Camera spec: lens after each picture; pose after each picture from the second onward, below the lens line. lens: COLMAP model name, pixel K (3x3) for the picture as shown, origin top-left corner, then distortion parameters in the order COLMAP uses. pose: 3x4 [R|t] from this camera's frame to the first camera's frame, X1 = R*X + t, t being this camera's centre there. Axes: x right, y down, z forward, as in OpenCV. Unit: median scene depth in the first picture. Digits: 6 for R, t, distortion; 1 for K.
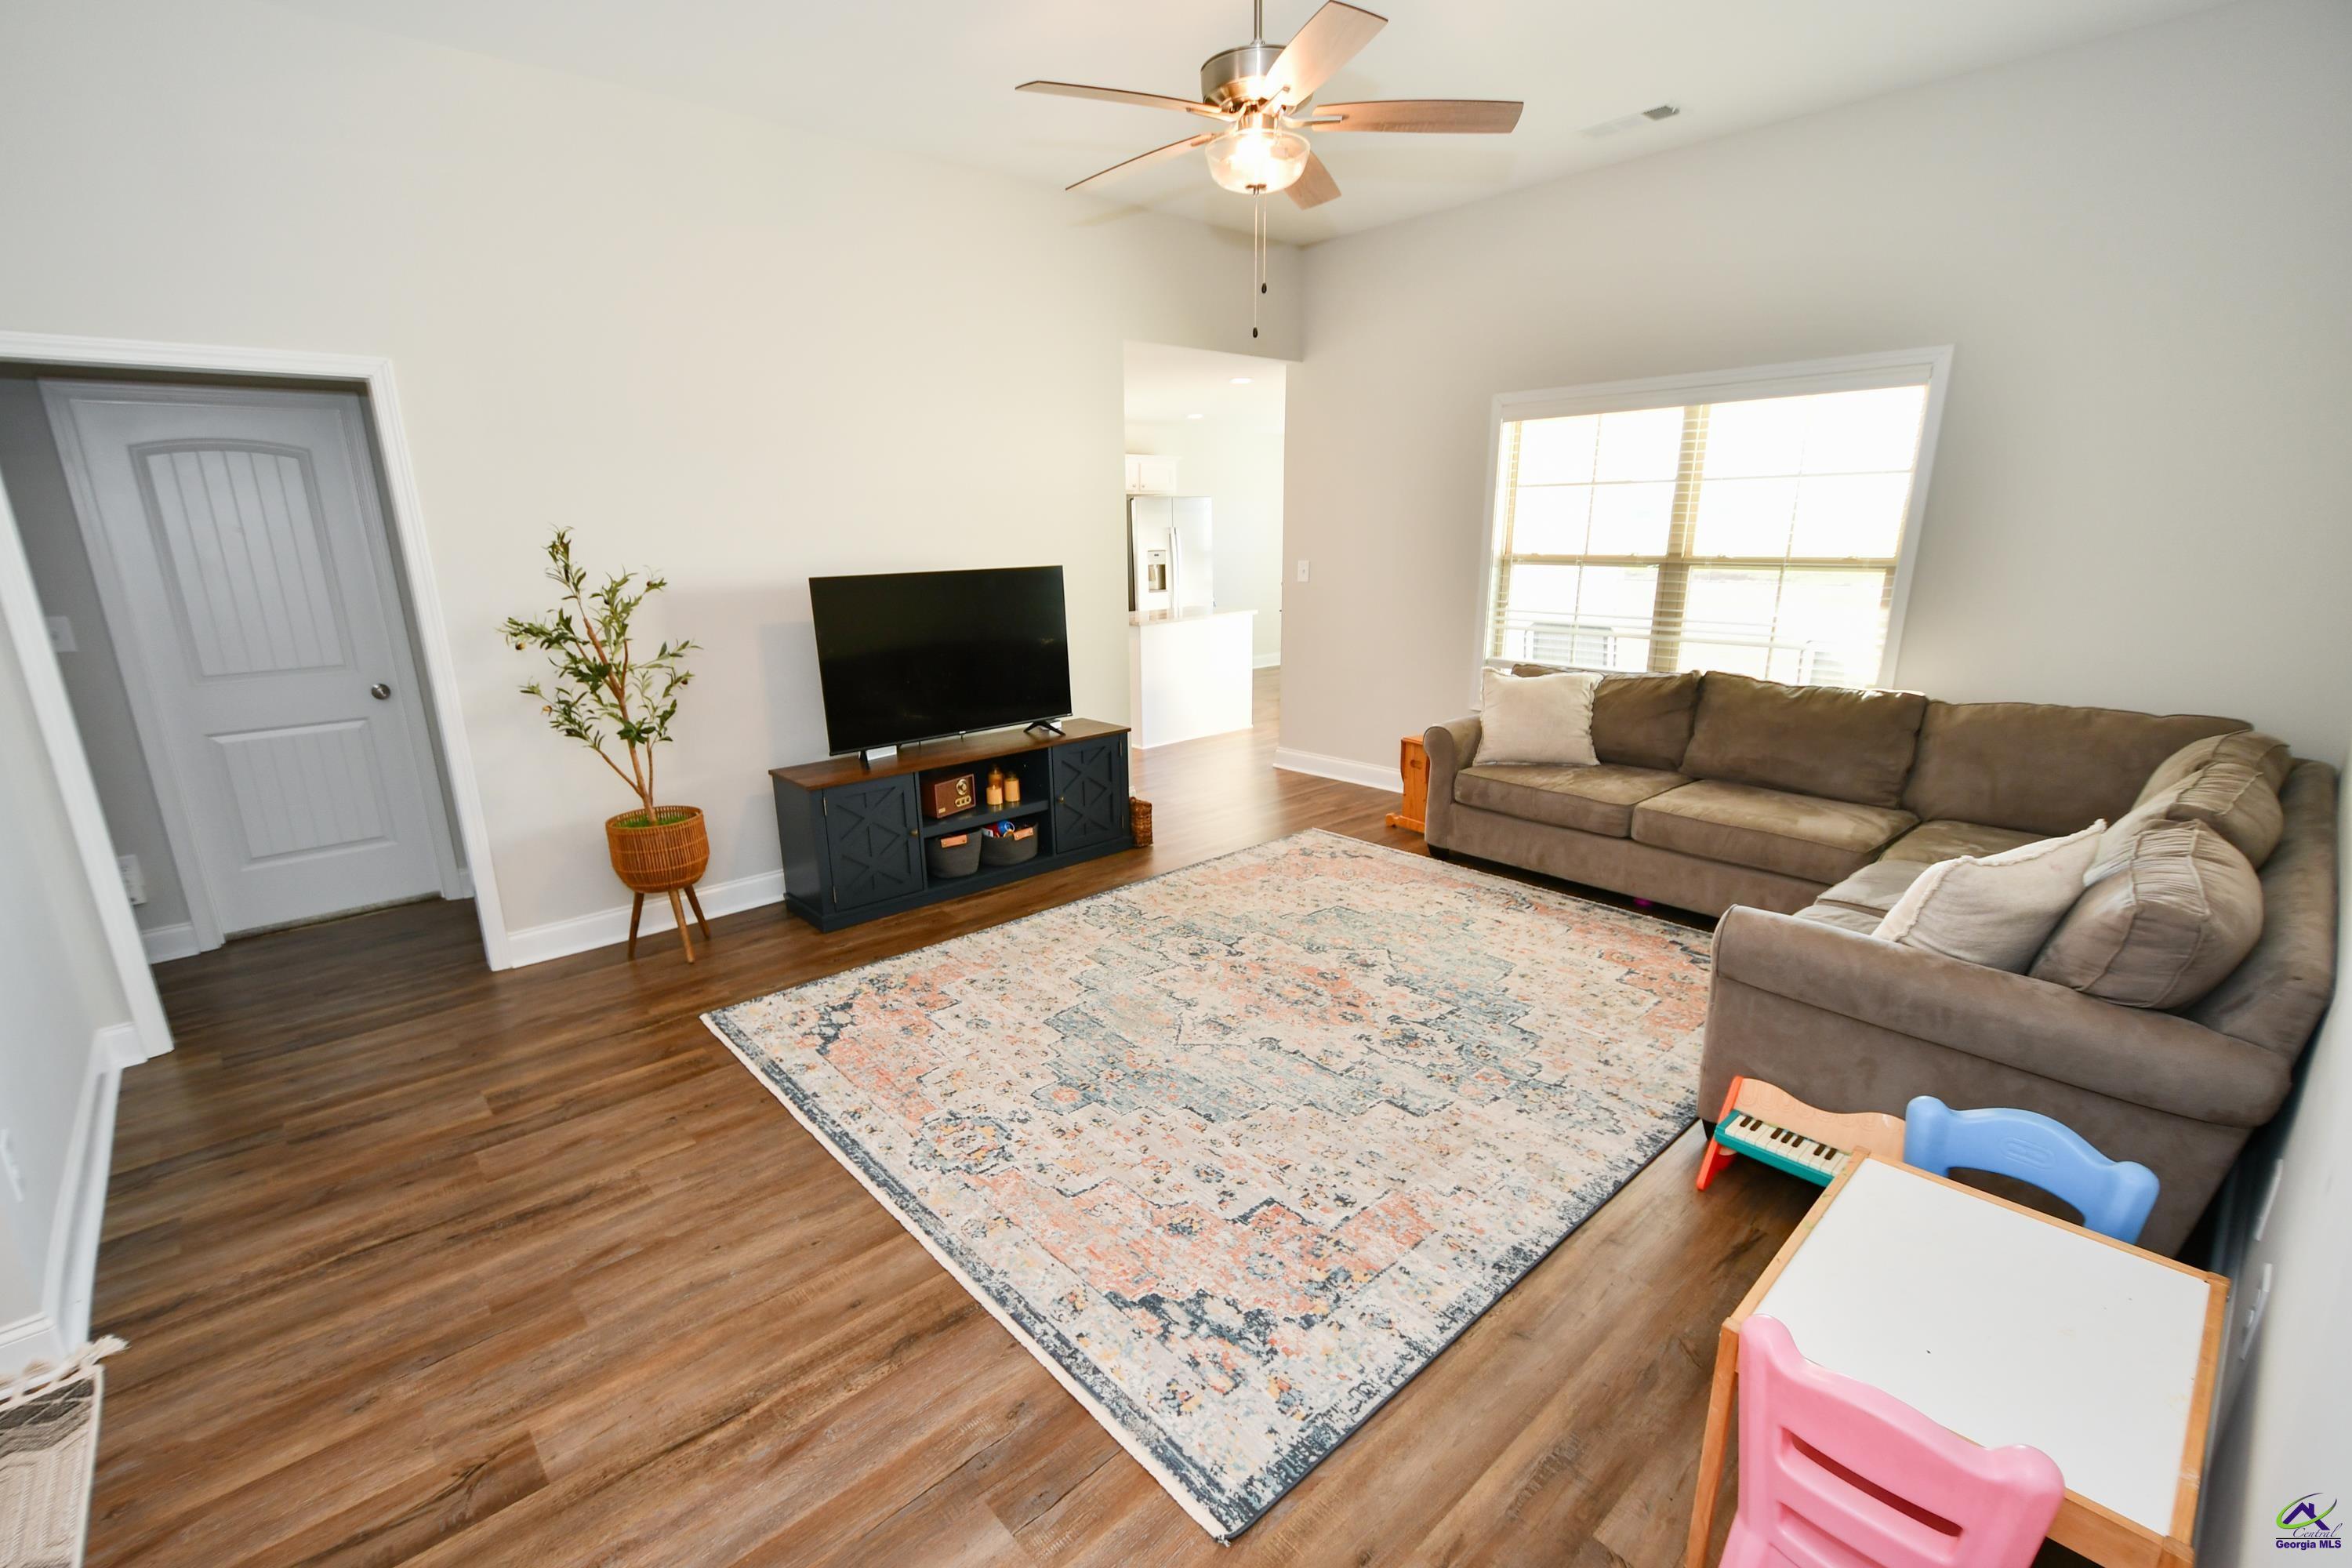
lens RADIAL K [[1029.3, 0, 1151.0], [0, 1029.3, 814.7], [0, 0, 1]] dist [0.006597, -0.008500]
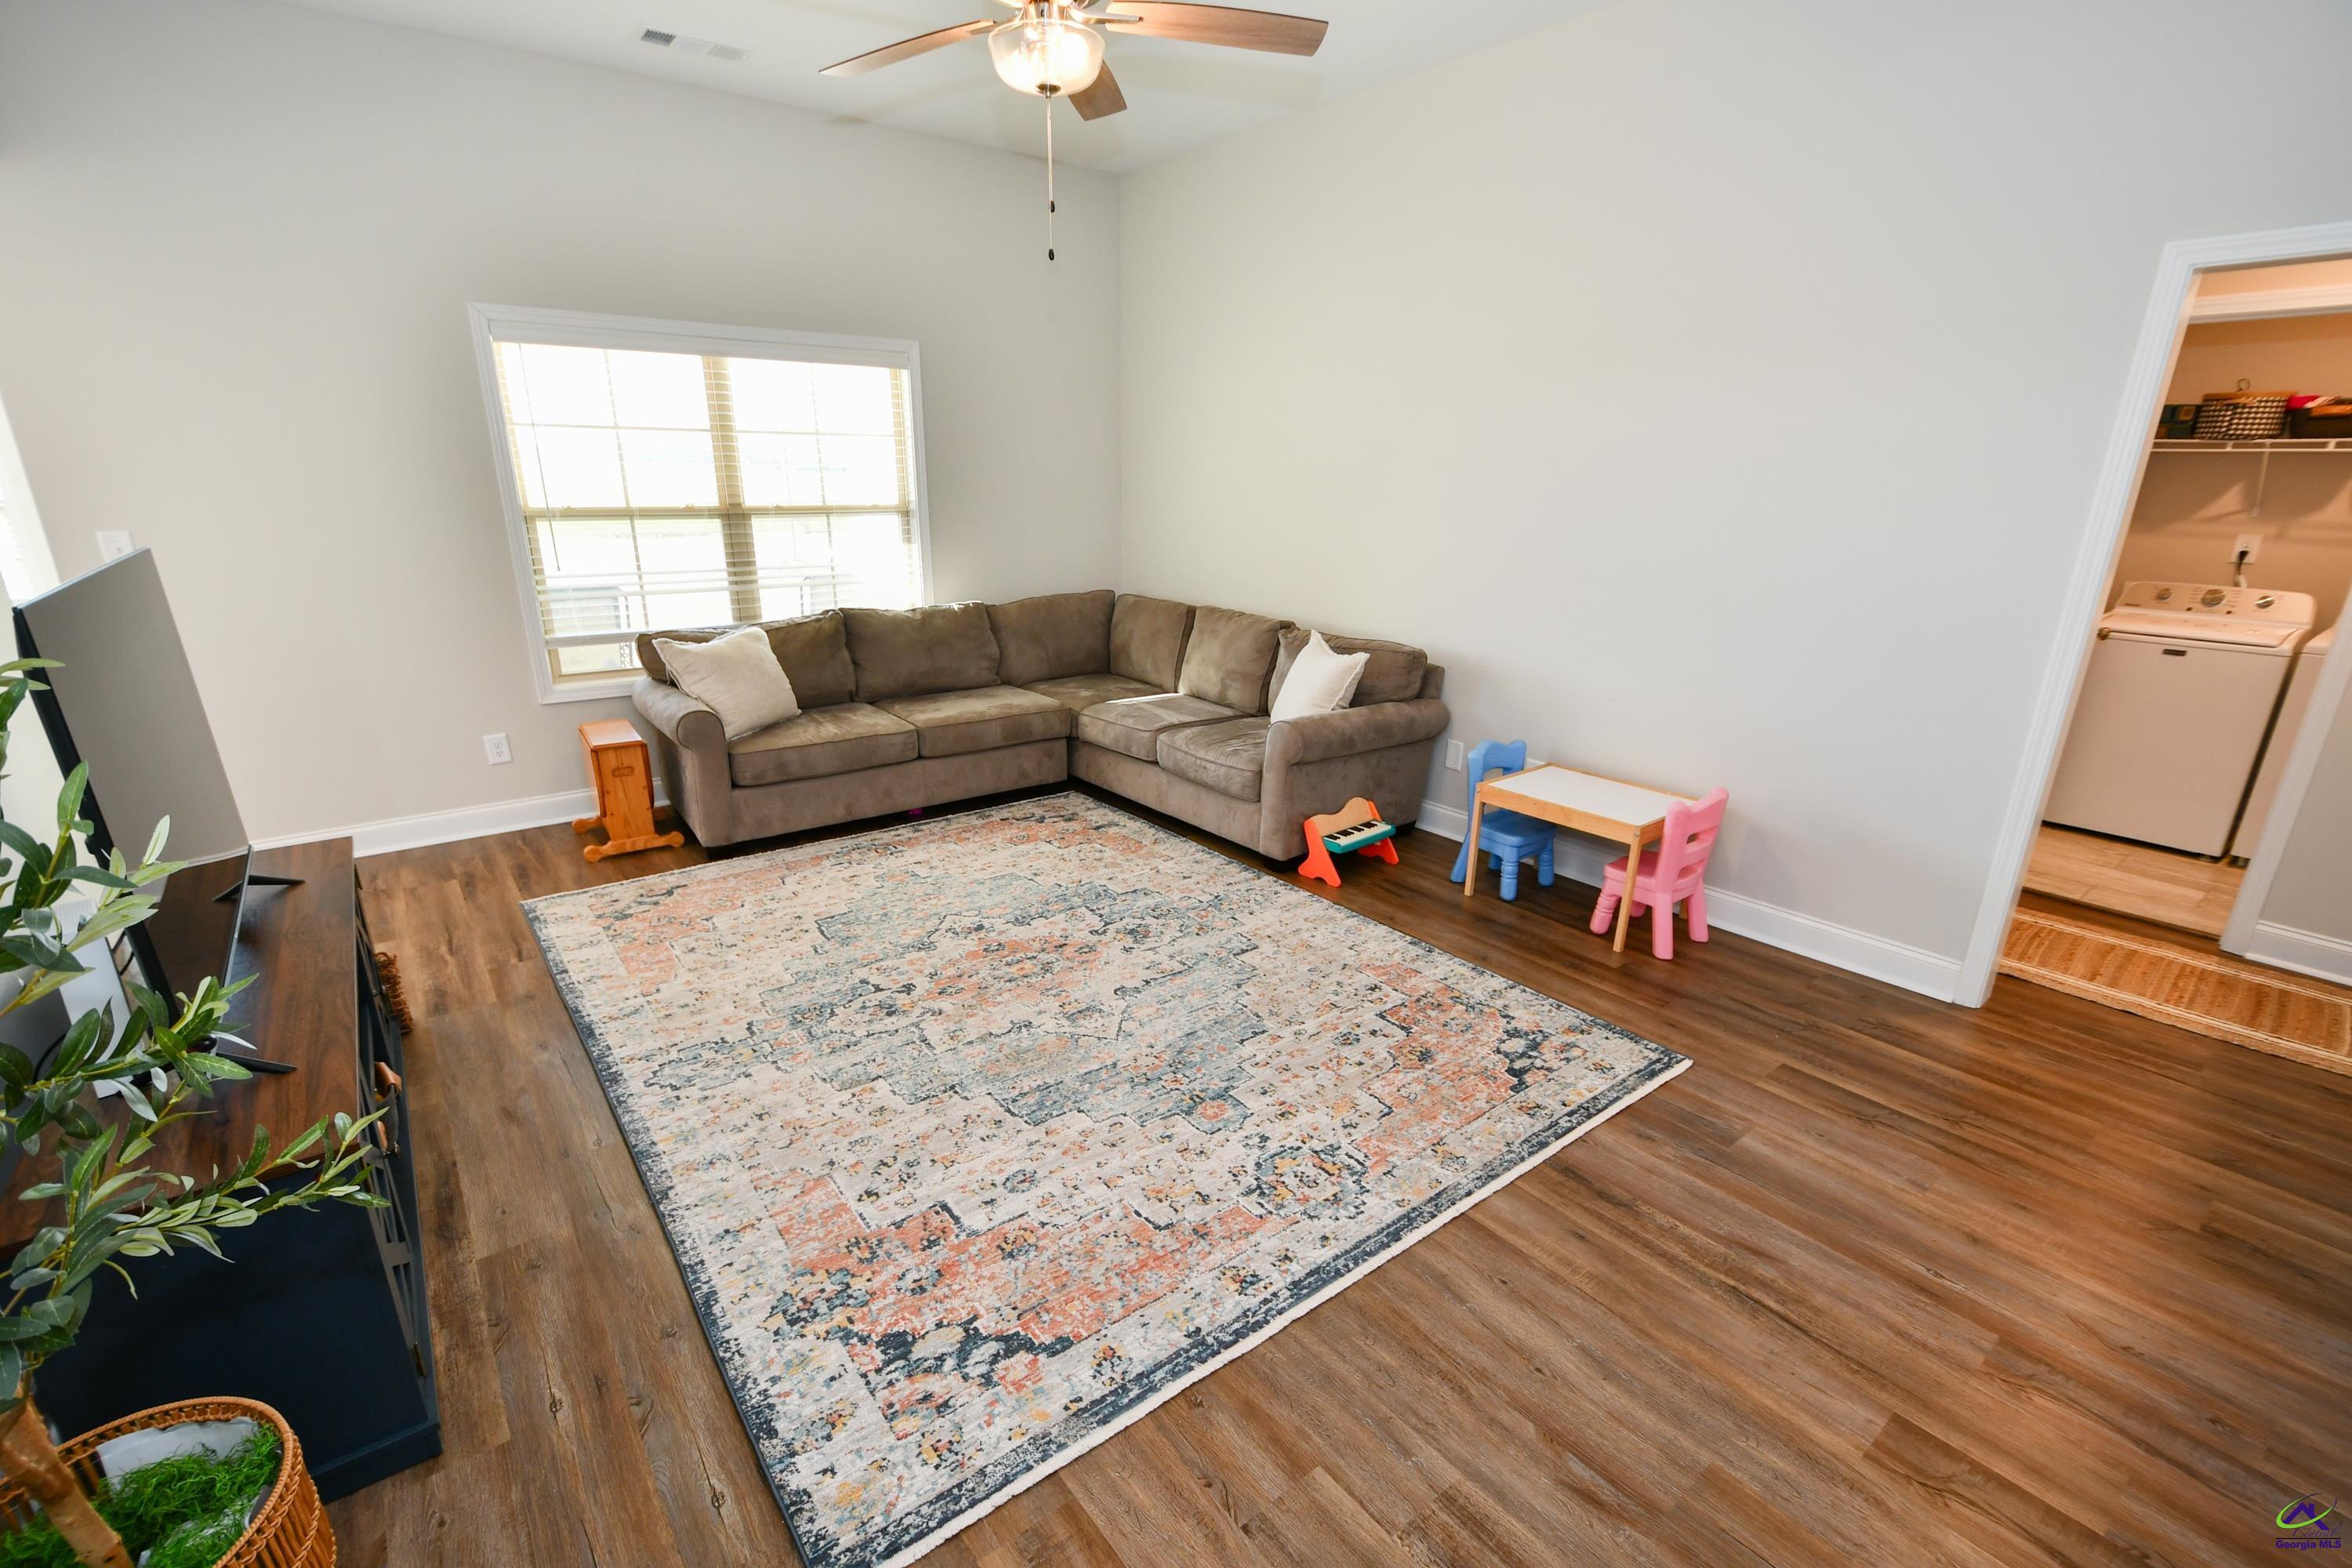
lens RADIAL K [[1029.3, 0, 1151.0], [0, 1029.3, 814.7], [0, 0, 1]] dist [0.006597, -0.008500]
pose [[0.075113, -0.299727, 0.951064, -0.624989], [0.260841, 0.926456, 0.271371, -0.163422], [-0.962455, 0.227692, 0.147770, 0.620167]]
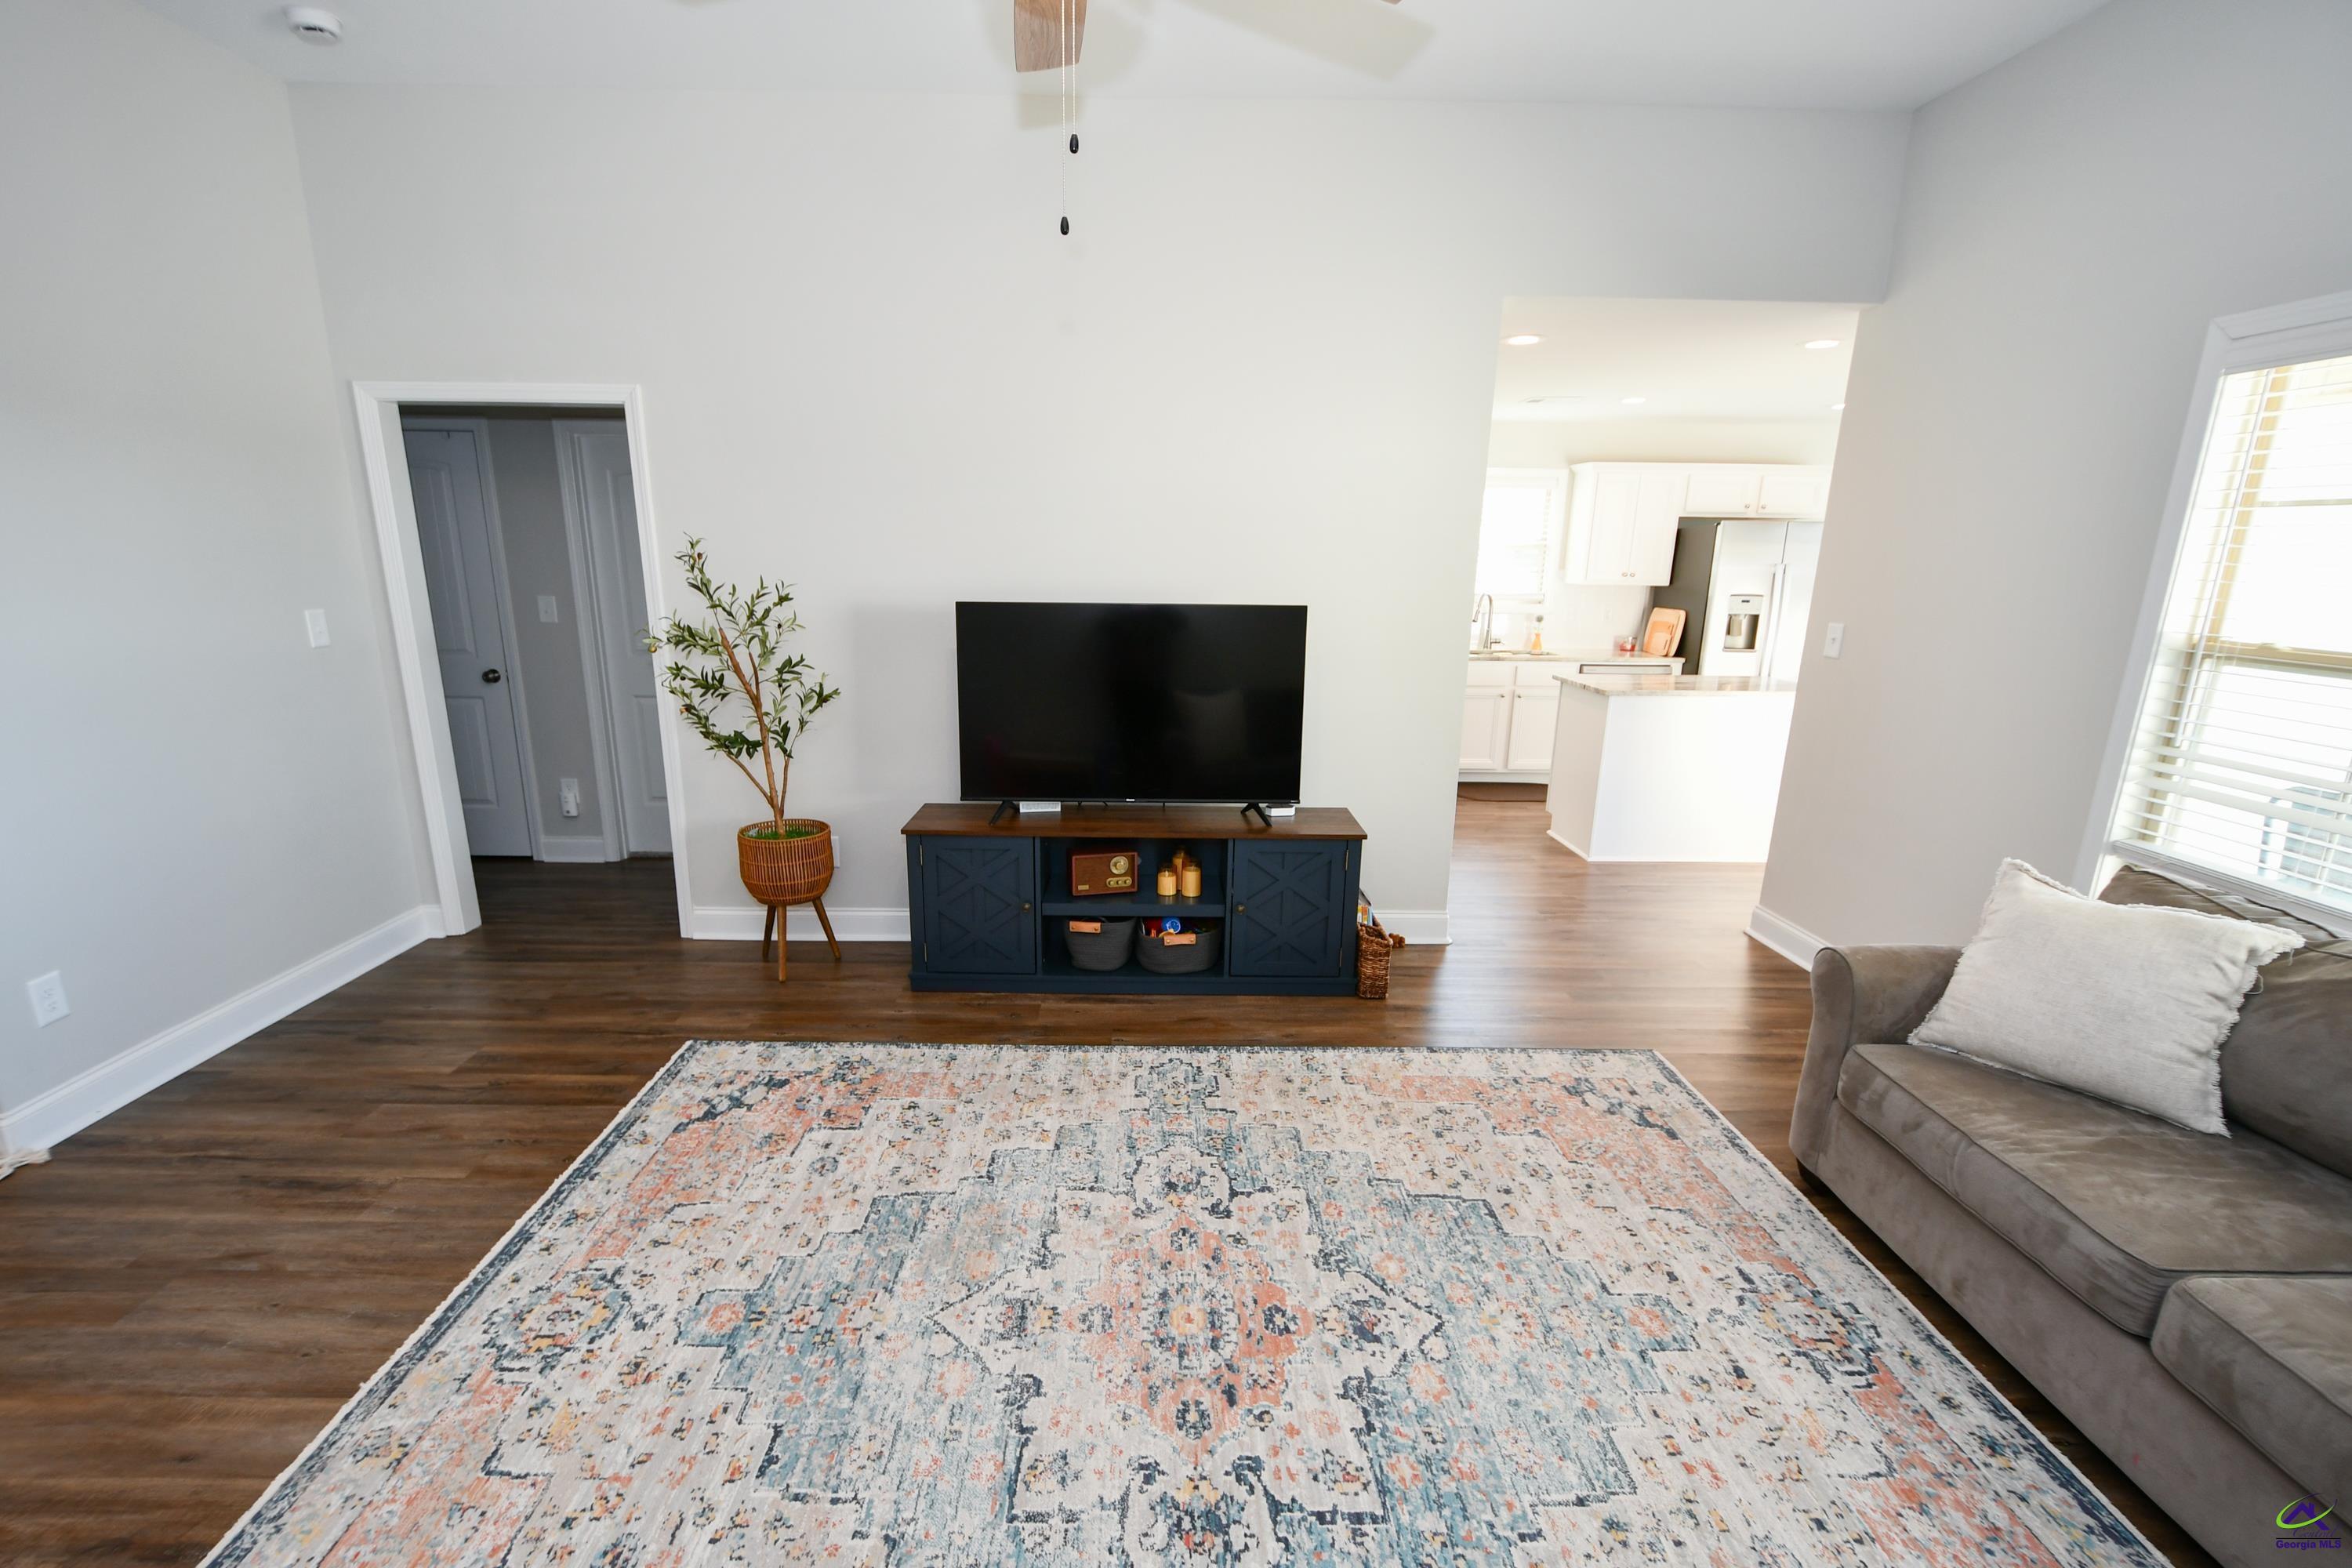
lens RADIAL K [[1029.3, 0, 1151.0], [0, 1029.3, 814.7], [0, 0, 1]] dist [0.006597, -0.008500]
pose [[0.754649, 0.189076, -0.628296, 0.390184], [-0.203005, 0.977877, 0.050446, -0.127532], [0.623934, 0.089478, 0.776337, 0.423527]]
